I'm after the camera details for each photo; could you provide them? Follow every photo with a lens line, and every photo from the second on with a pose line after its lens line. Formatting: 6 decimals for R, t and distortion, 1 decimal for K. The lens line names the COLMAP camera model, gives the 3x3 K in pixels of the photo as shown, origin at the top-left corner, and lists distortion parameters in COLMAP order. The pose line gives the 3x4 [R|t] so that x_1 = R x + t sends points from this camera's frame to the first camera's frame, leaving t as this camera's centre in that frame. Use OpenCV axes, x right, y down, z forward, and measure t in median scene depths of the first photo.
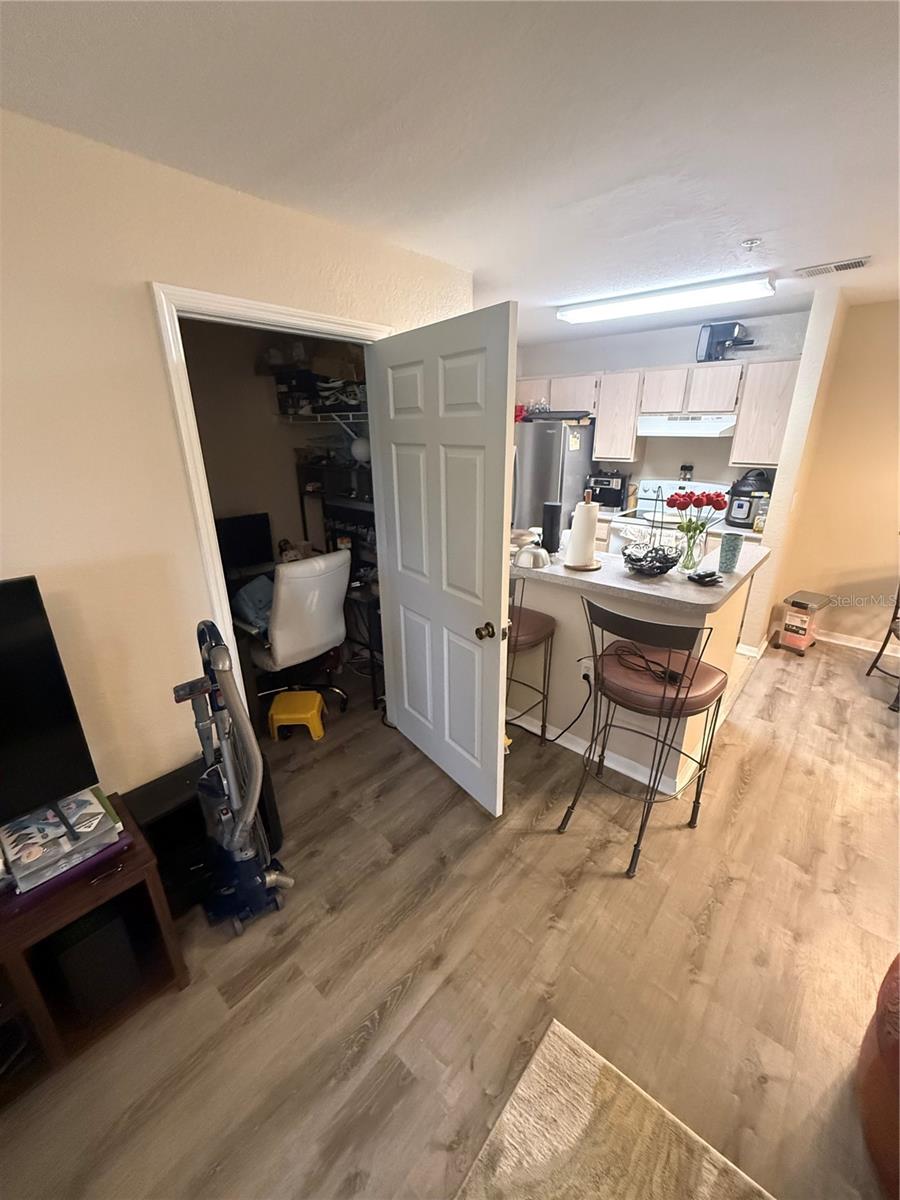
lens RADIAL K [[478.2, 0, 449.2], [0, 478.2, 597.9], [0, 0, 1]] dist [-0.000222, 0.000311]
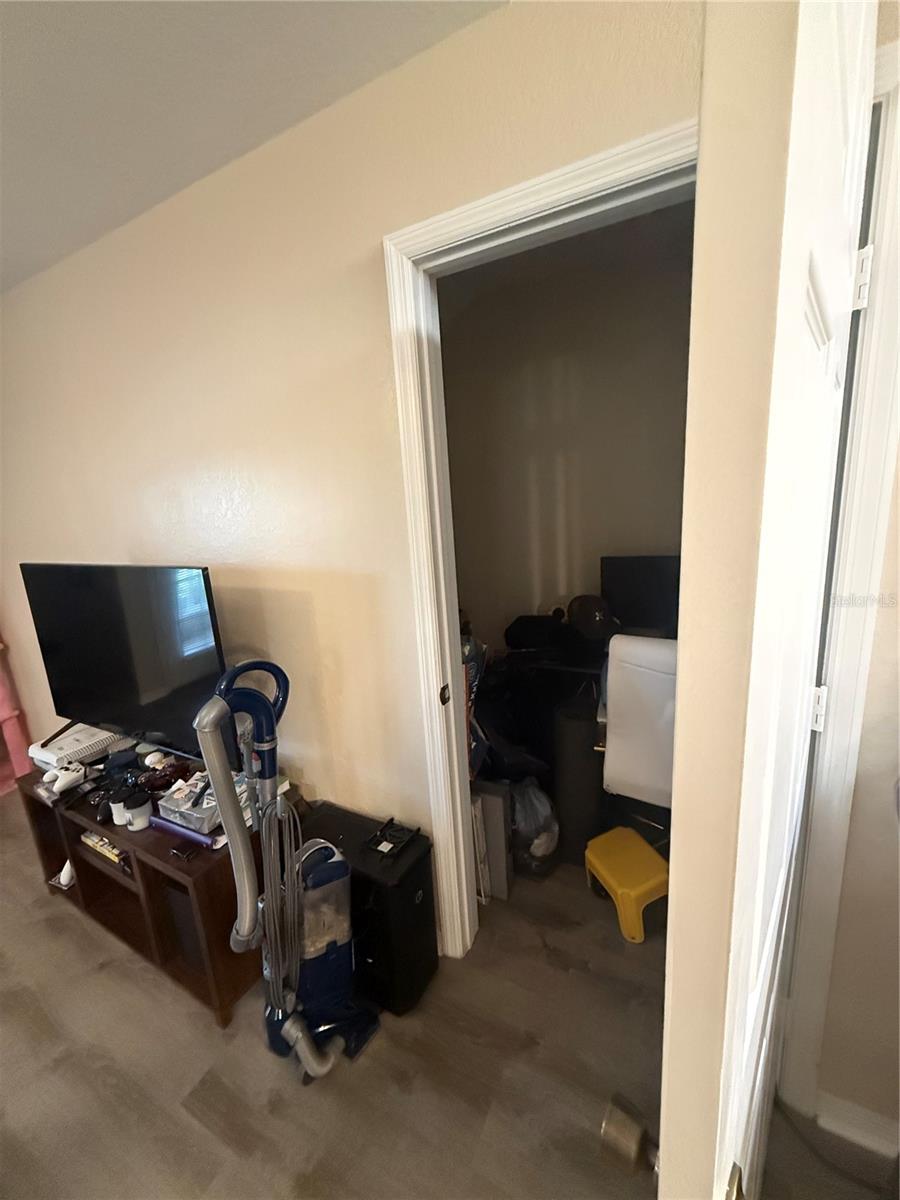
lens RADIAL K [[478.2, 0, 449.2], [0, 478.2, 597.9], [0, 0, 1]] dist [-0.000222, 0.000311]
pose [[0.233646, 0.205335, -0.950393, 0.107277], [-0.271279, 0.952400, 0.139077, -0.092416], [0.933712, 0.225326, 0.278228, 0.401734]]
